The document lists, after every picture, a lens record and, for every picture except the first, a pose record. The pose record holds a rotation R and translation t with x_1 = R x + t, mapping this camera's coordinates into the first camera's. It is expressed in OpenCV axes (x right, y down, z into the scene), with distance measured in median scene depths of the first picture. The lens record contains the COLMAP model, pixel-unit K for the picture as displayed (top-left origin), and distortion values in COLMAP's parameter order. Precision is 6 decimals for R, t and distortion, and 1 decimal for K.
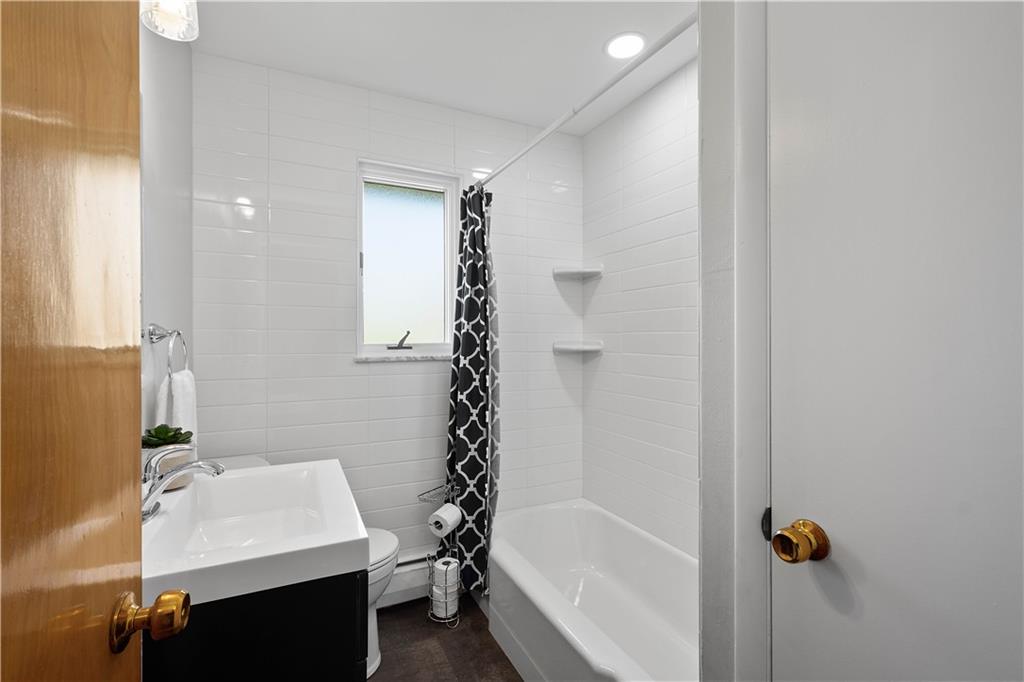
lens RADIAL K [[450.5, 0, 510.6], [0, 450.5, 333.7], [0, 0, 1]] dist [-0.000020, -0.000040]
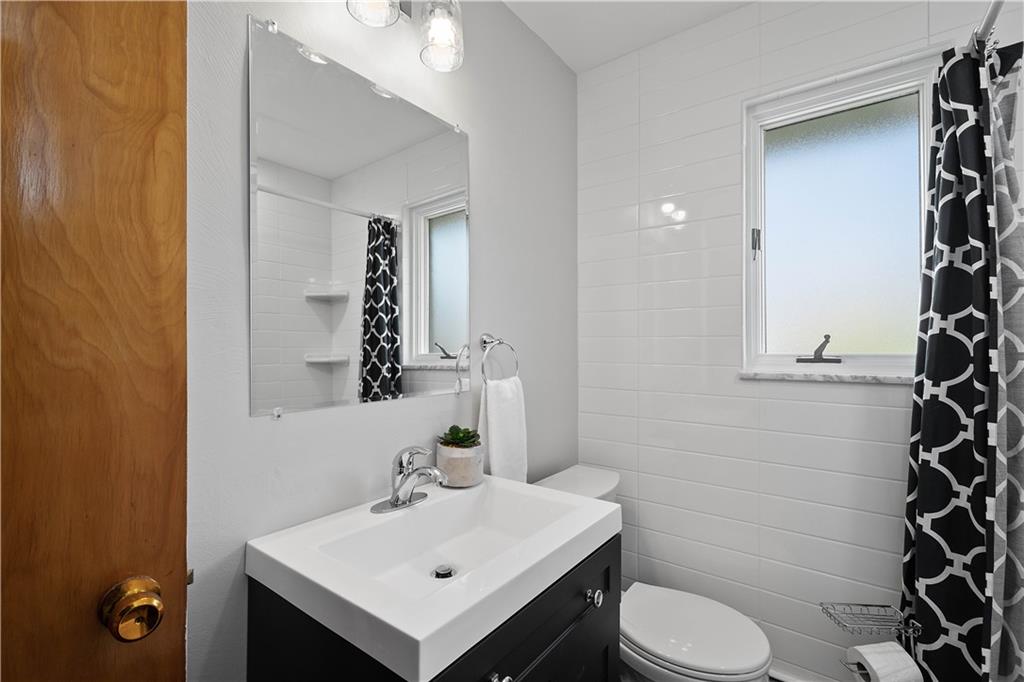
lens RADIAL K [[460.9, 0, 516.0], [0, 460.9, 339.8], [0, 0, 1]] dist [0.004800, -0.000095]
pose [[0.458883, -0.012976, -0.888402, 0.154180], [0.012166, 0.999891, -0.008321, 0.001382], [0.888413, -0.006990, 0.458991, 0.313811]]
